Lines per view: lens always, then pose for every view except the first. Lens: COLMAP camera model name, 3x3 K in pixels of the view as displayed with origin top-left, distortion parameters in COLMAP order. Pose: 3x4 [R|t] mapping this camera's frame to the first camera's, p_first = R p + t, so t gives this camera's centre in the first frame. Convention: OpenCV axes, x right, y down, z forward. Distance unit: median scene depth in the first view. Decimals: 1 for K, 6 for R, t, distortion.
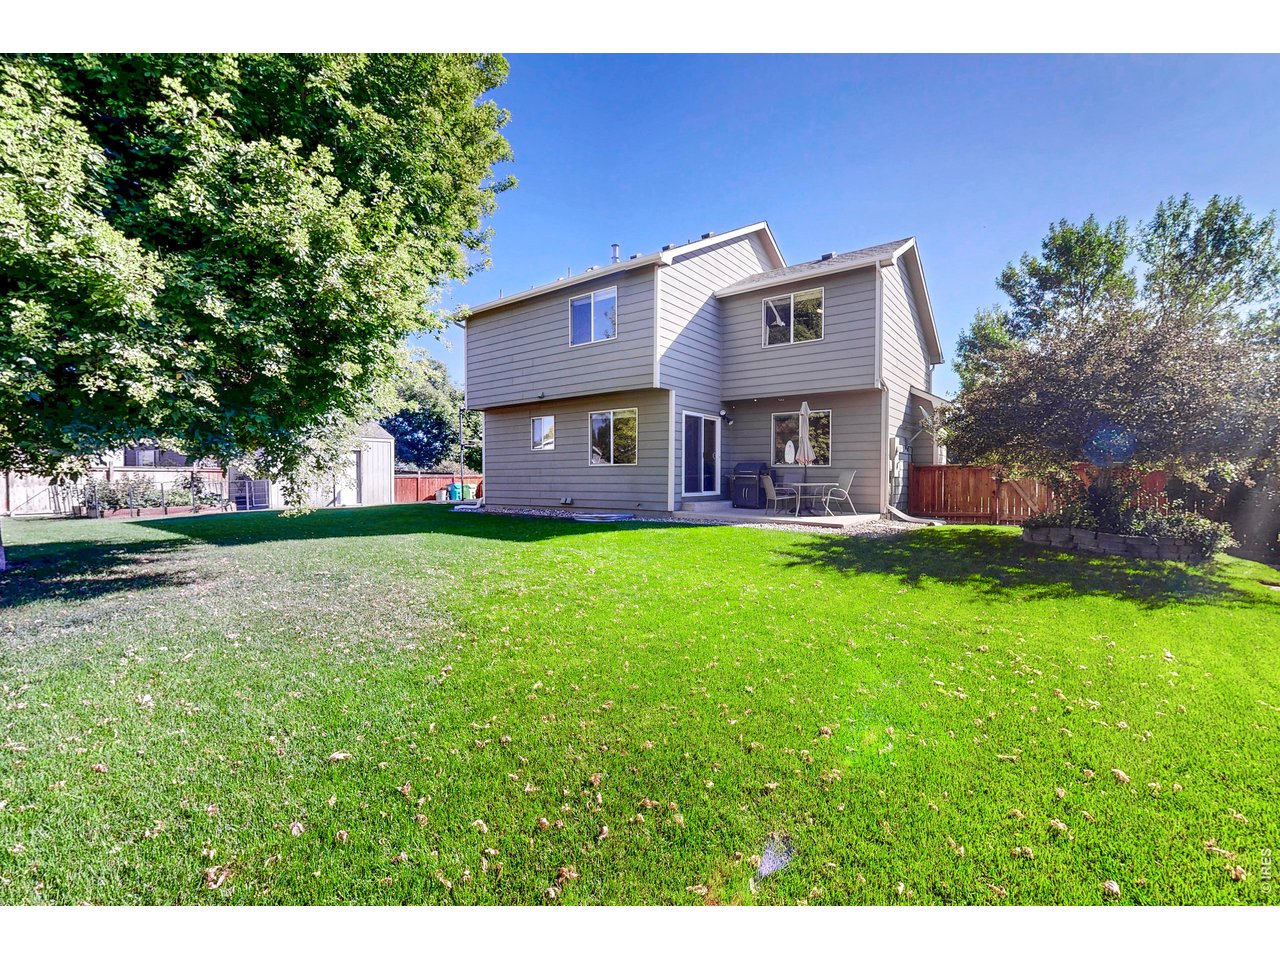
lens RADIAL K [[548.1, 0, 640.0], [0, 548.1, 480.0], [0, 0, 1]] dist [0.001990, 0.000150]
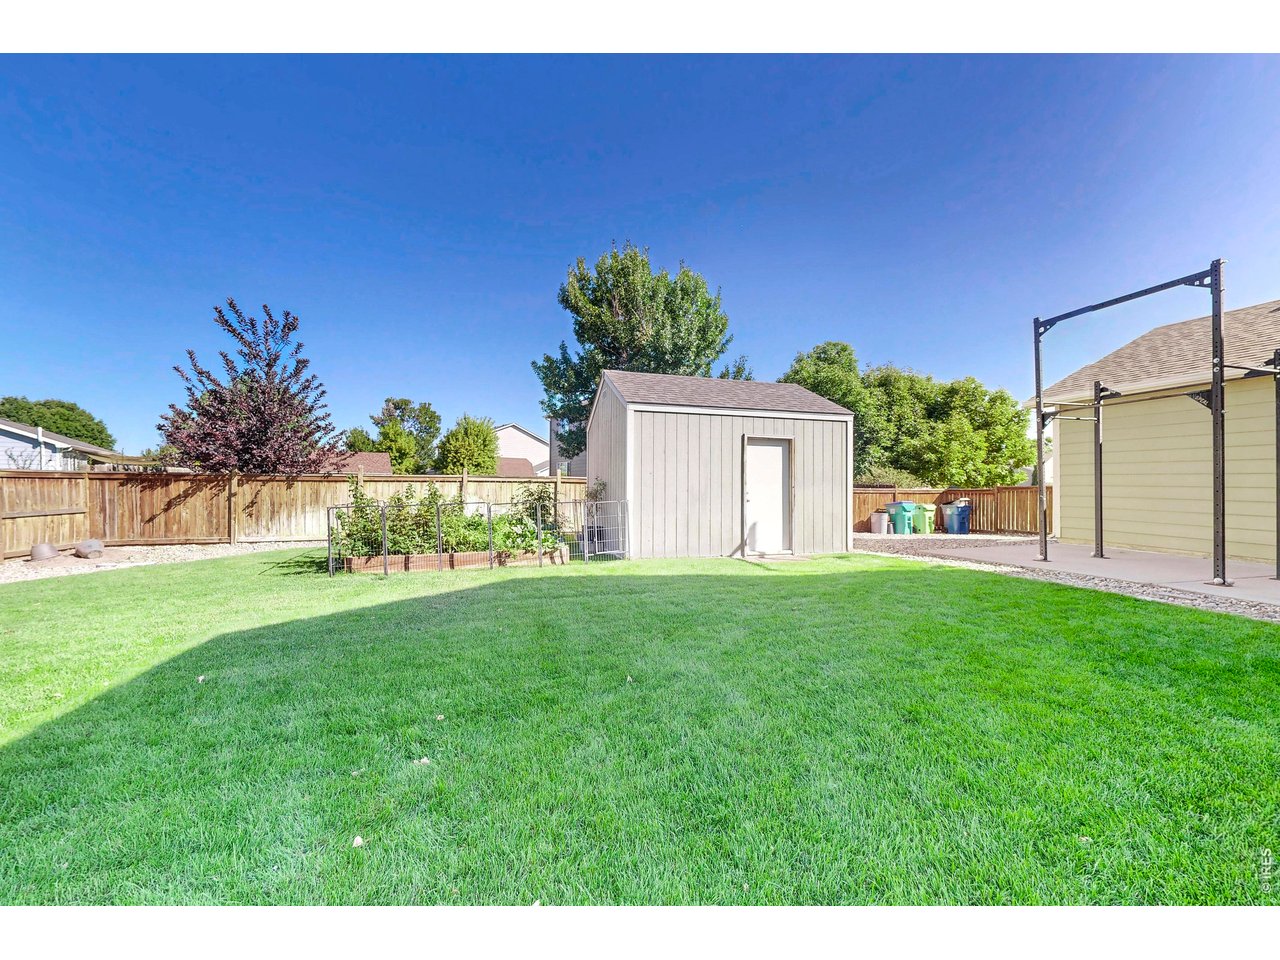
lens RADIAL K [[486.8, 0, 640.0], [0, 486.8, 480.0], [0, 0, 1]] dist [0.017985, -0.000125]
pose [[0.787735, -0.006915, -0.615976, -0.525678], [-0.007342, 0.999761, -0.020613, -0.013247], [0.615971, 0.020760, 0.787495, 0.876473]]
